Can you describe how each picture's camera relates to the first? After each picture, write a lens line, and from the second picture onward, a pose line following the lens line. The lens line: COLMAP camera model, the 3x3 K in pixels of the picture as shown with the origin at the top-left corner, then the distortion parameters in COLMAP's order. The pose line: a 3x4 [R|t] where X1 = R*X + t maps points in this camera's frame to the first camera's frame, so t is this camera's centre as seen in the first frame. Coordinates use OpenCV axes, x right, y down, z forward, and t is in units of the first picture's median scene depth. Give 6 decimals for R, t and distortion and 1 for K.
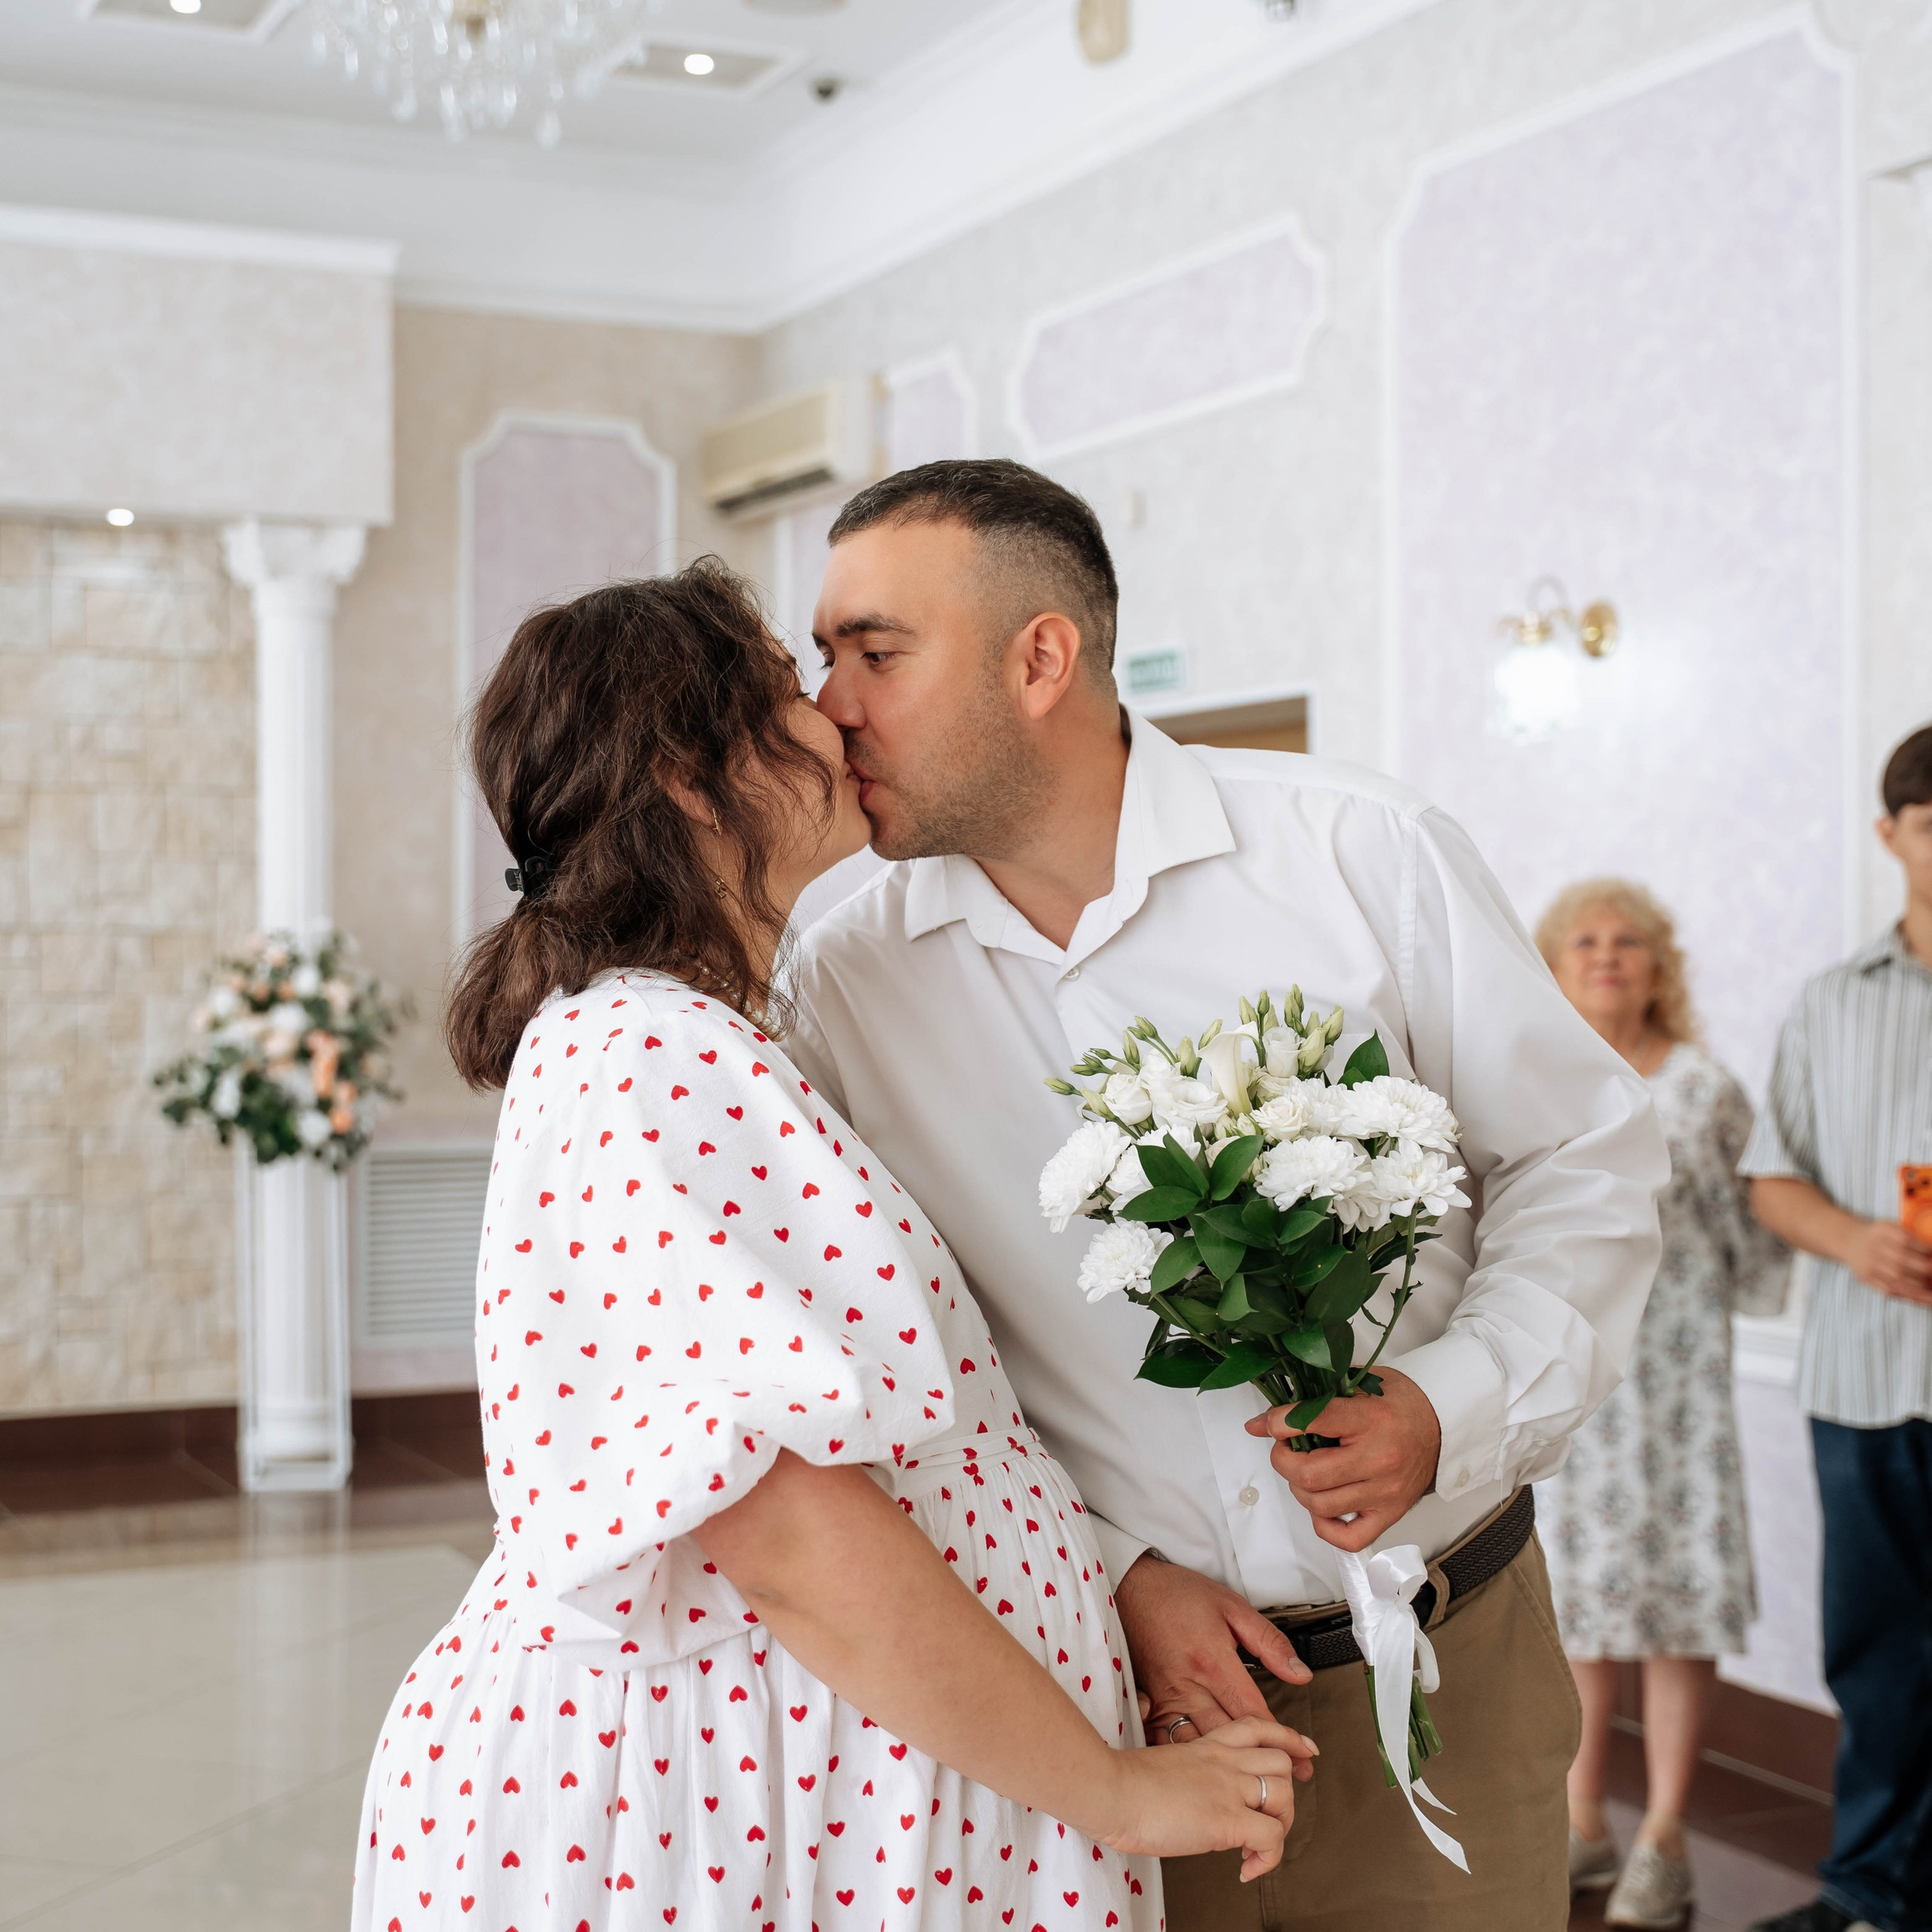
lens RADIAL K [[3212.1, 0, 966.0], [0, 3212.1, 966.0], [0, 0, 1]] dist [-0.043679, 0.127201]
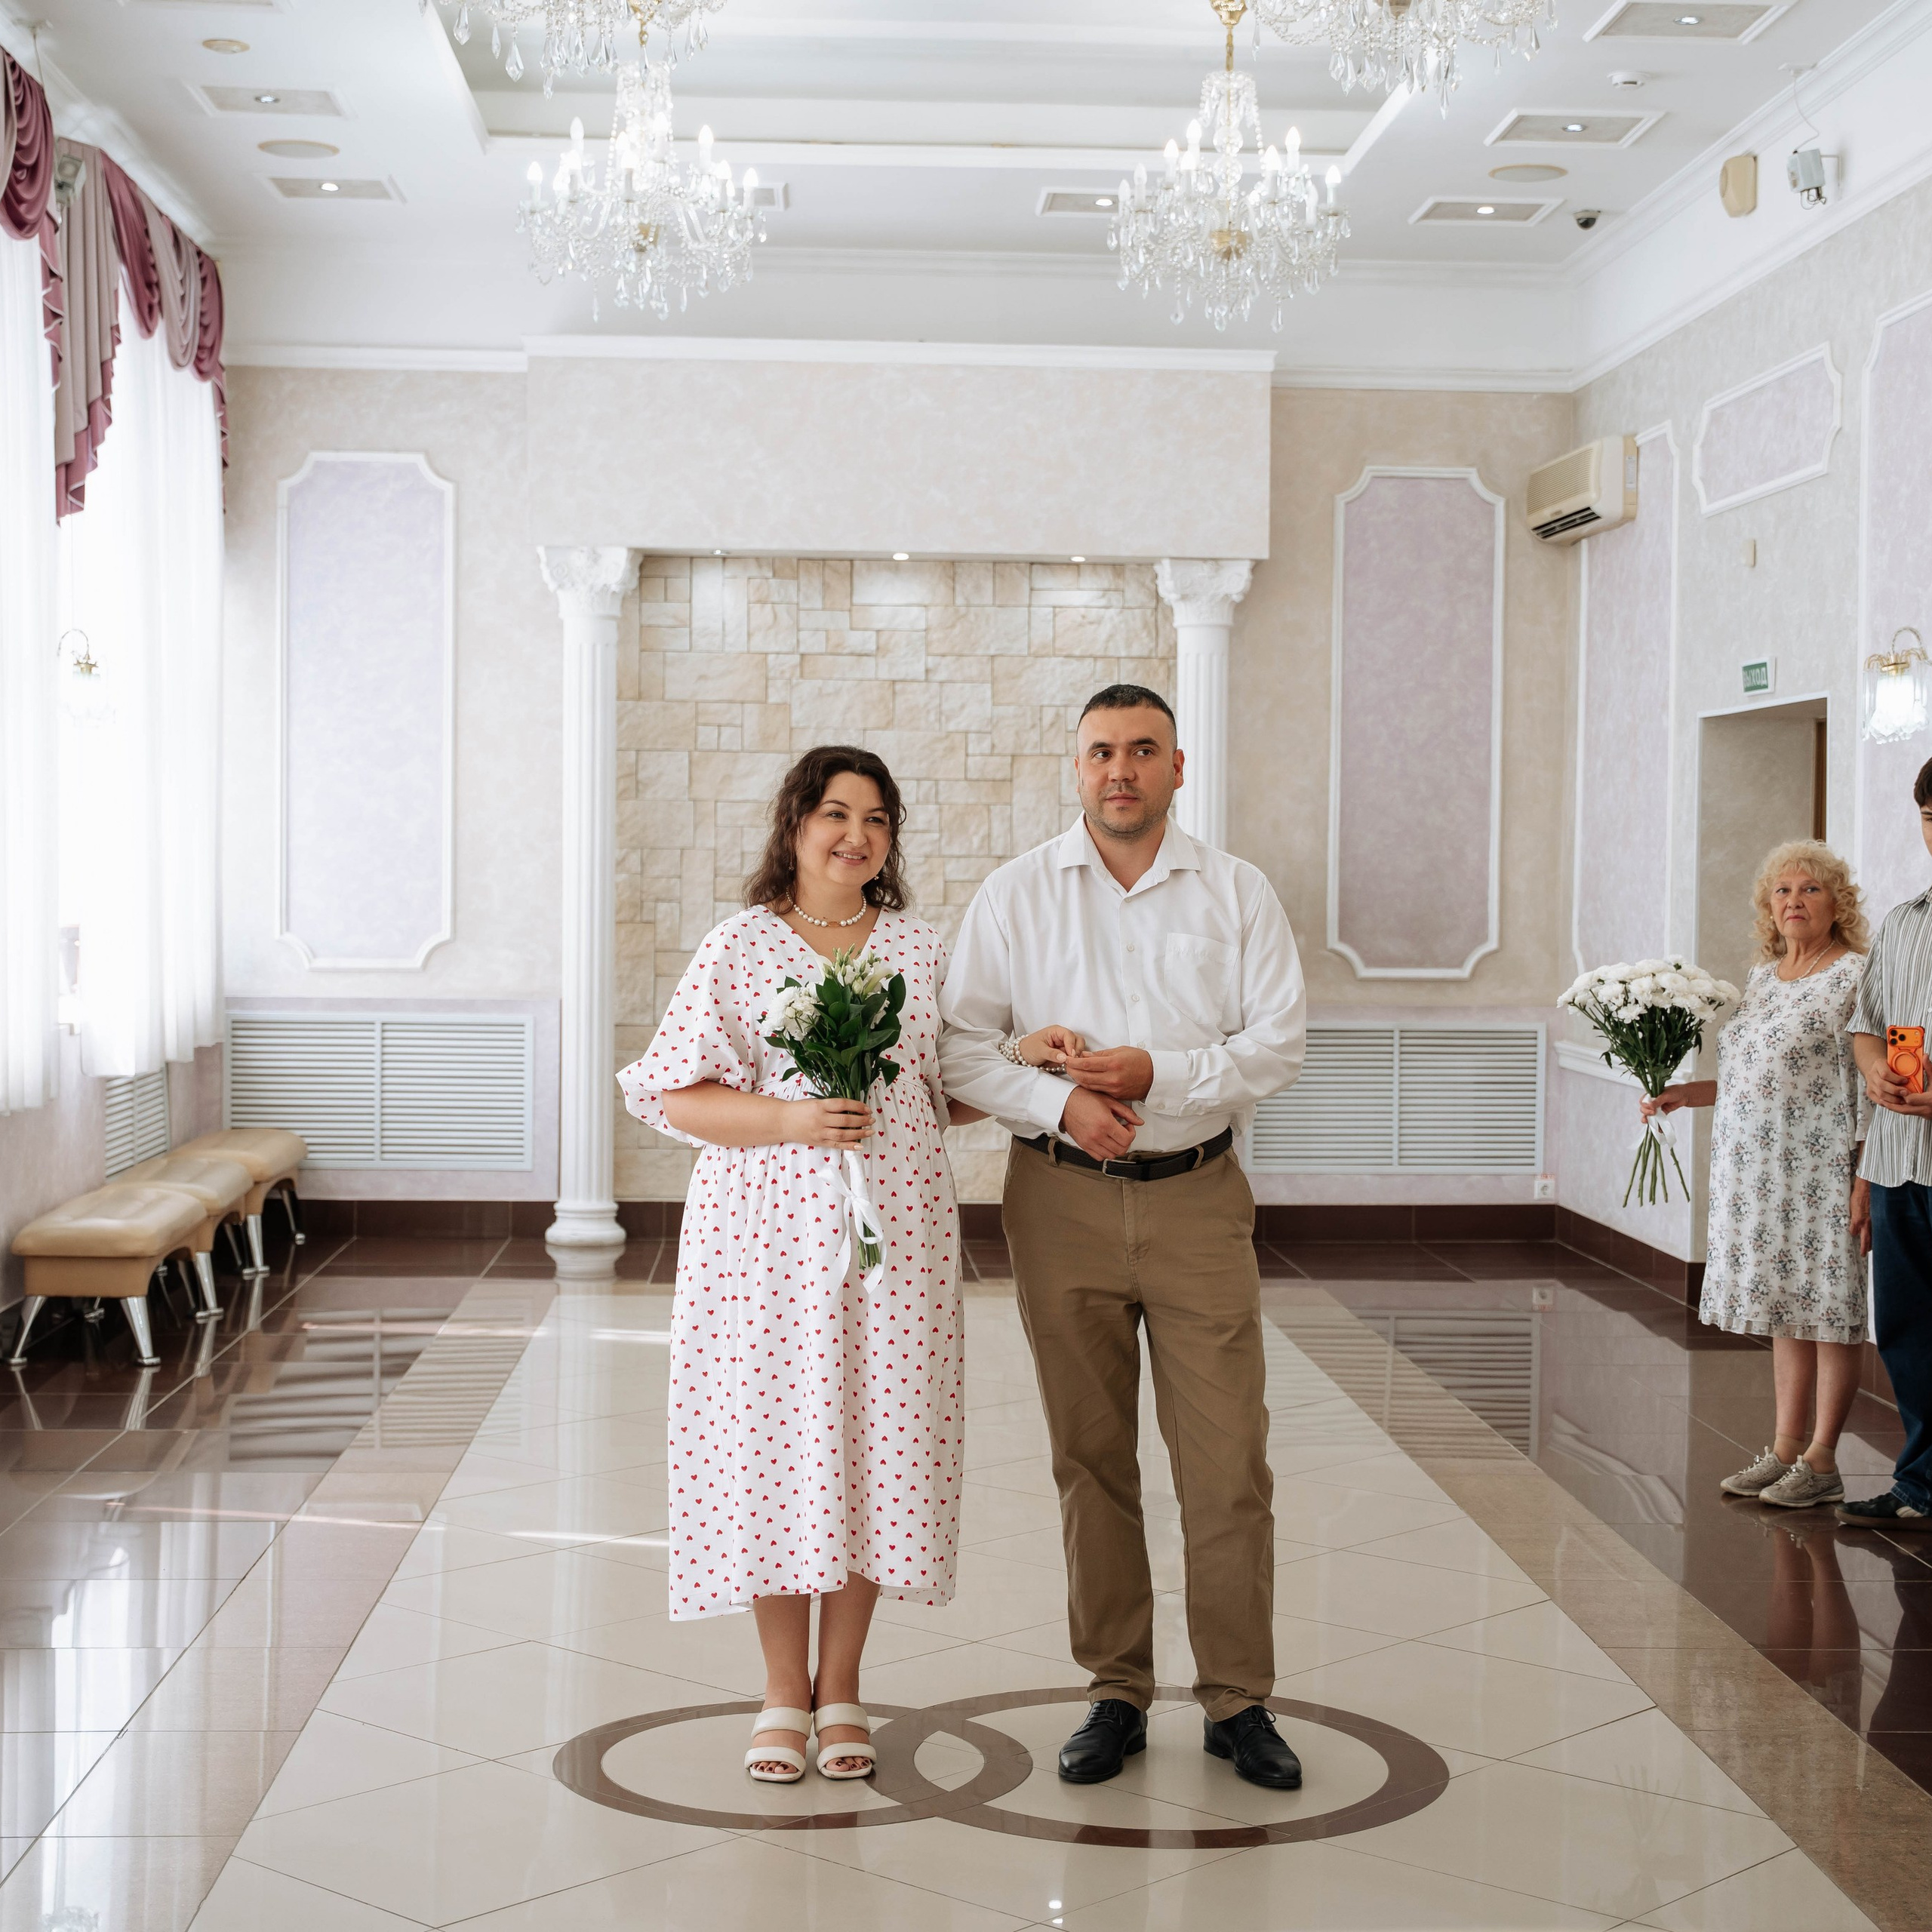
lens RADIAL K [[3361.7, 0, 966.0], [0, 3361.7, 966.0], [0, 0, 1]] dist [-0.004824, 0.178557]
pose [[0.926766, 0.021561, -0.375021, 0.246983], [-0.011364, 0.999504, 0.029381, -0.007103], [0.375468, -0.022968, 0.926551, -0.376864]]
